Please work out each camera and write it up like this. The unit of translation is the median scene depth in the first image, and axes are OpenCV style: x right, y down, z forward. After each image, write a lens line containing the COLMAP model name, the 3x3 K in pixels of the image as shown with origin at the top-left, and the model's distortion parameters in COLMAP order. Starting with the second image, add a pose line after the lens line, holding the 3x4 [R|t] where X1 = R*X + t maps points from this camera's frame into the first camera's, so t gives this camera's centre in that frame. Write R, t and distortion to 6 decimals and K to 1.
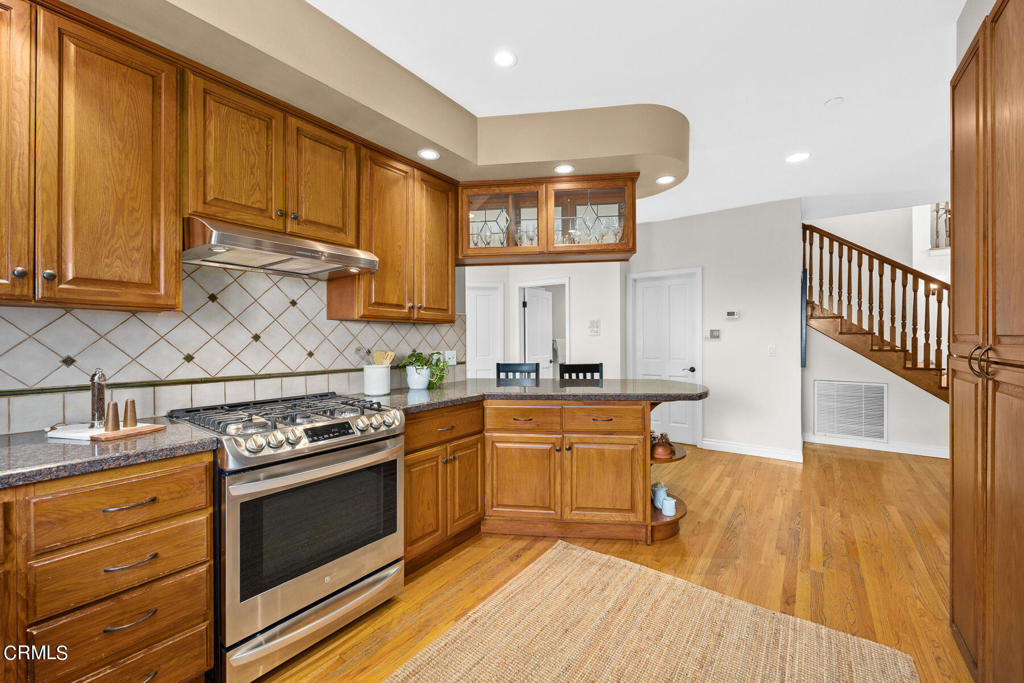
lens RADIAL K [[419.5, 0, 509.7], [0, 419.5, 342.7], [0, 0, 1]] dist [0.003111, -0.001399]
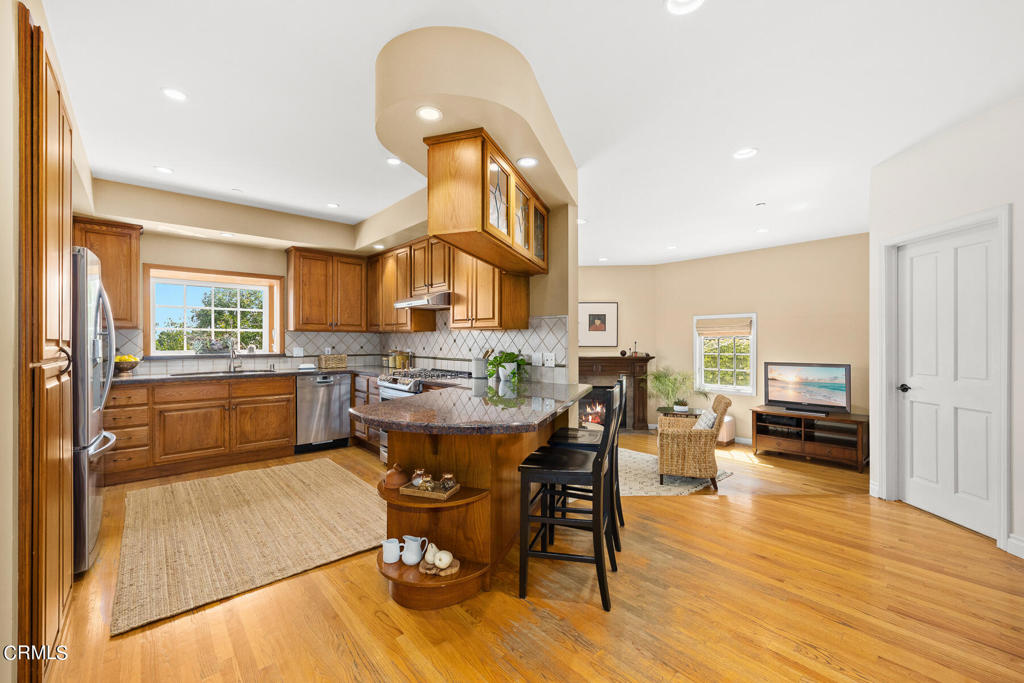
lens RADIAL K [[419.5, 0, 508.7], [0, 419.5, 341.9], [0, 0, 1]] dist [0.003111, -0.001399]
pose [[-0.229625, 0.002080, -0.973277, 1.378770], [-0.009295, 0.999947, 0.004331, -0.017729], [0.973235, 0.010041, -0.229594, 1.741945]]
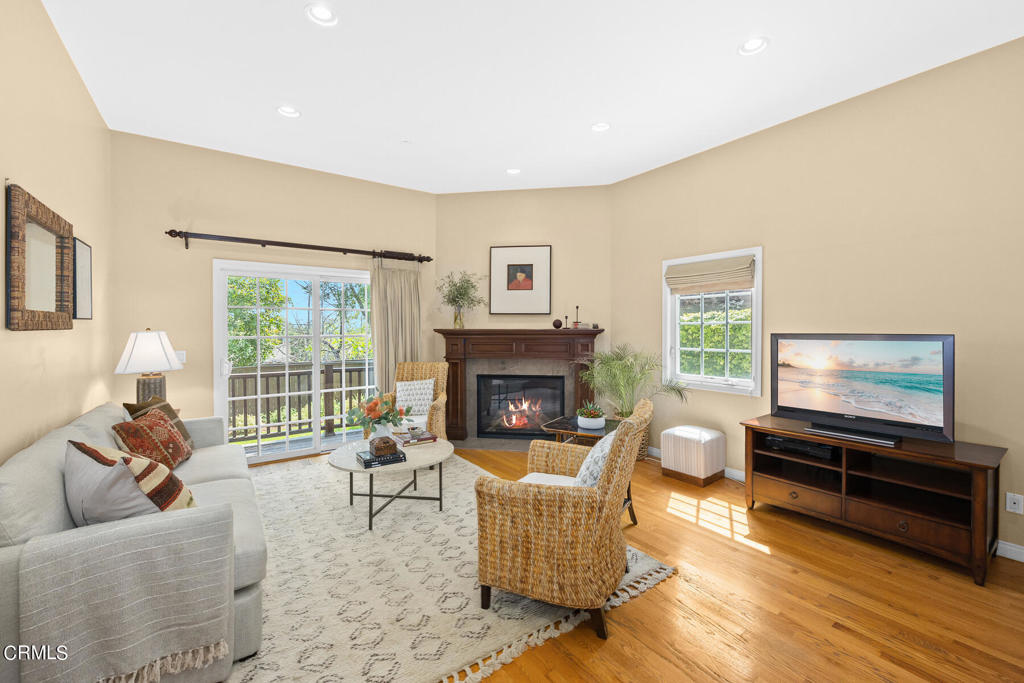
lens RADIAL K [[419.5, 0, 523.4], [0, 419.5, 333.4], [0, 0, 1]] dist [0.003111, -0.001399]
pose [[-0.306032, 0.011998, -0.951946, -0.083410], [-0.010370, 0.999819, 0.015935, 0.100653], [0.951965, 0.014748, -0.305852, 2.386947]]
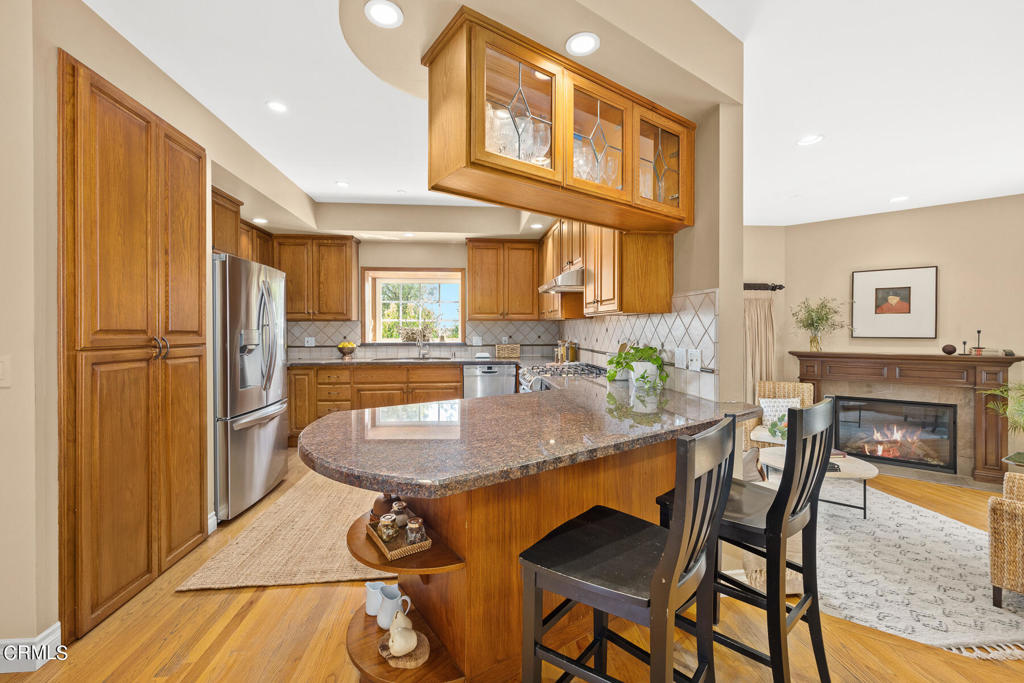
lens RADIAL K [[419.5, 0, 508.9], [0, 419.5, 333.4], [0, 0, 1]] dist [0.003111, -0.001399]
pose [[-0.750456, 0.007615, -0.660876, 0.799456], [-0.003769, 0.999868, 0.015801, -0.022774], [0.660909, 0.014348, -0.750329, 1.993334]]
